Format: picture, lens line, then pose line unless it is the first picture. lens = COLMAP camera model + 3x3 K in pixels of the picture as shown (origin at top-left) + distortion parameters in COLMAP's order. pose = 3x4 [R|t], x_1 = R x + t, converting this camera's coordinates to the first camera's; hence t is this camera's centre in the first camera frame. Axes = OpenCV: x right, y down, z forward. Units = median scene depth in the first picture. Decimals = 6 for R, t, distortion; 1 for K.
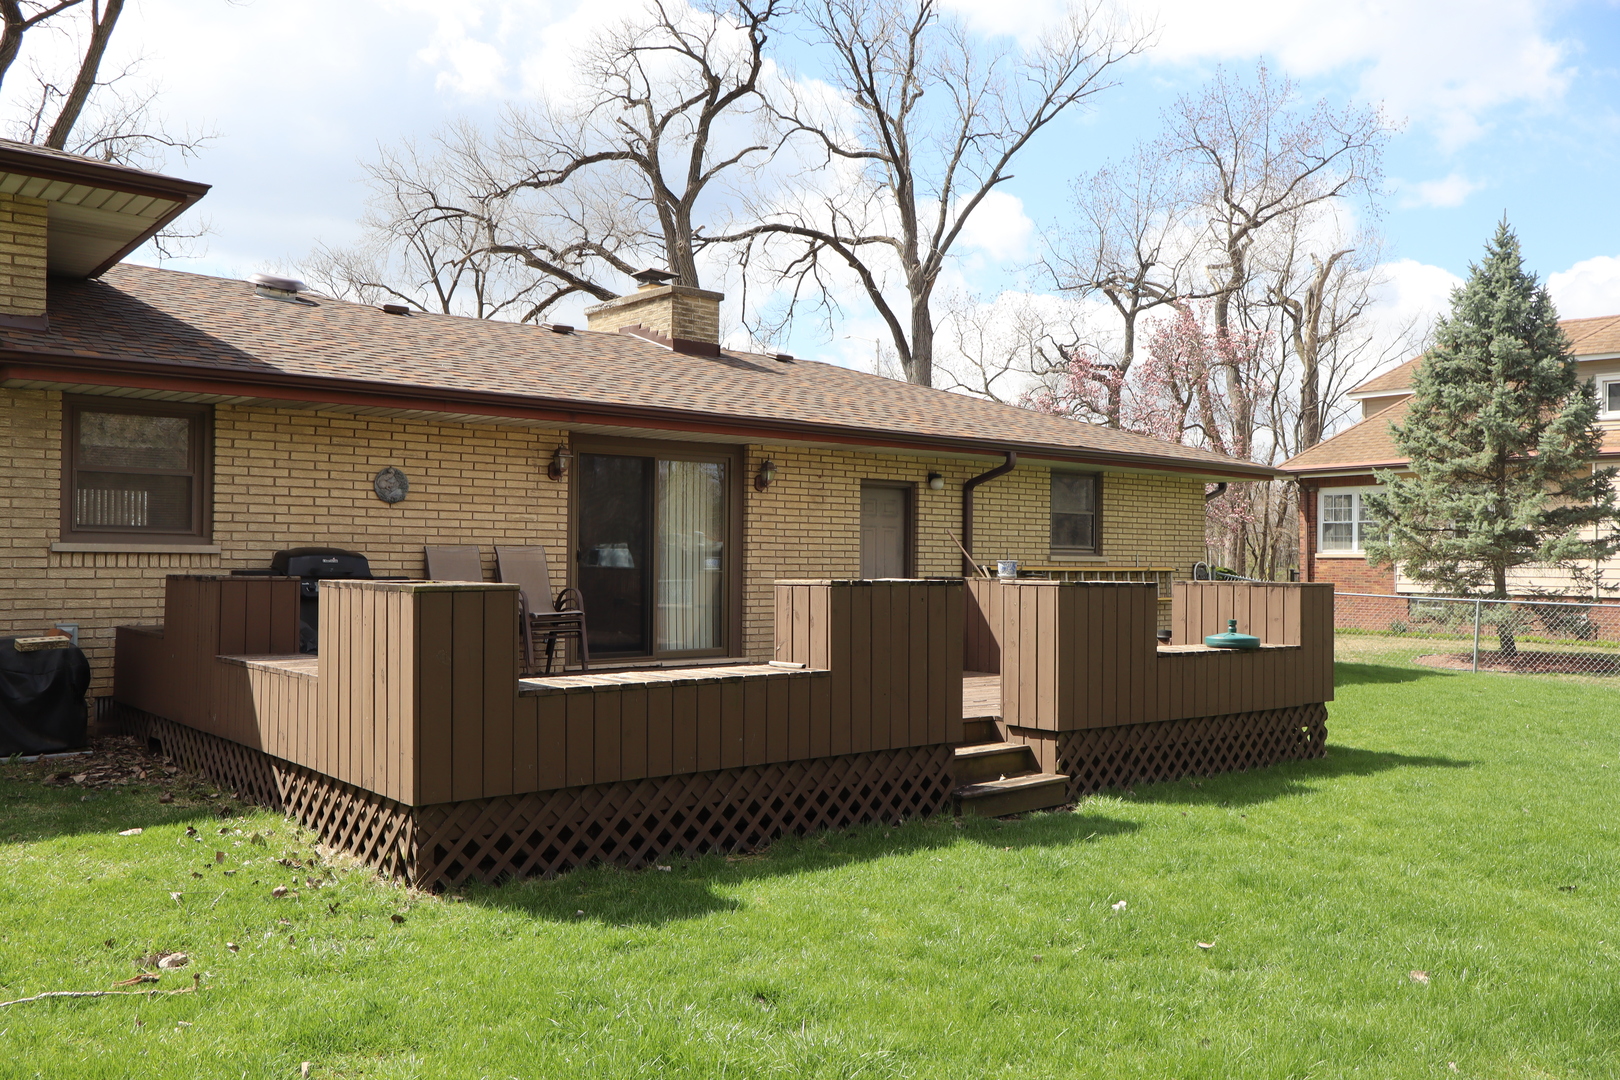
lens RADIAL K [[1373.3, 0, 807.5], [0, 1373.3, 567.4], [0, 0, 1]] dist [0.004528, 0.004985]
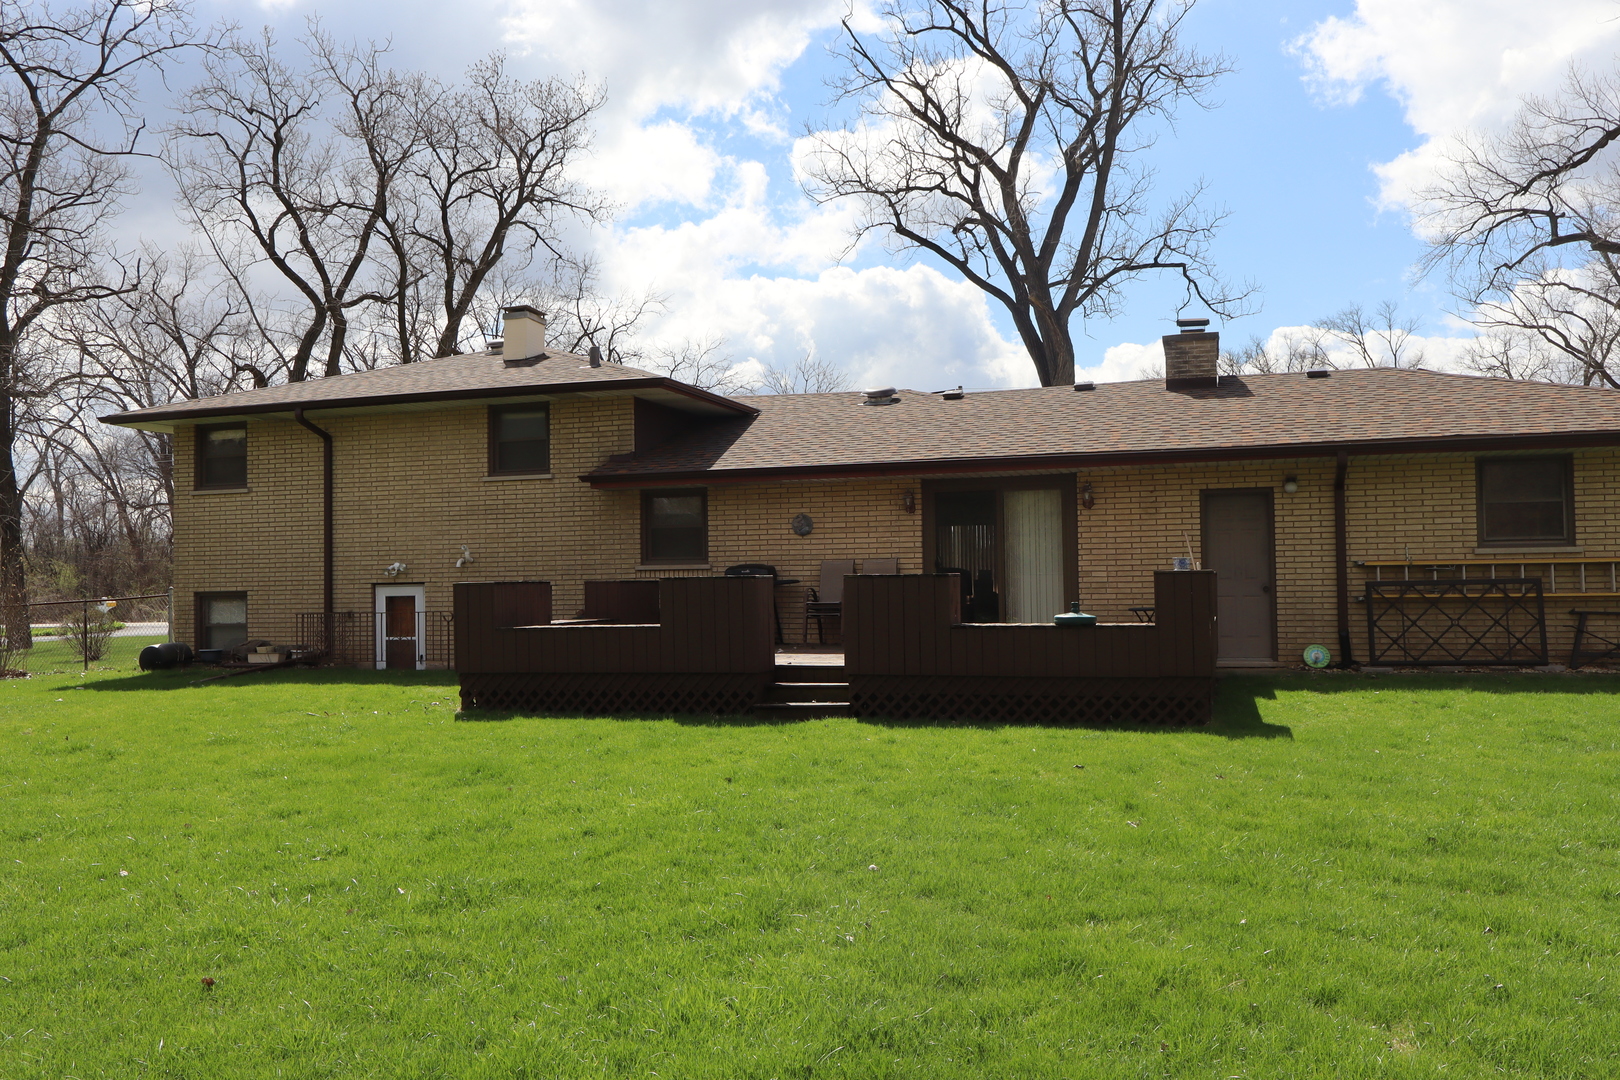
lens RADIAL K [[1373.3, 0, 807.5], [0, 1373.3, 567.4], [0, 0, 1]] dist [0.004528, 0.004985]
pose [[0.513670, -0.021587, -0.857716, 0.920470], [0.017230, 0.999741, -0.014843, 0.013350], [0.857815, -0.007154, 0.513910, 0.126131]]
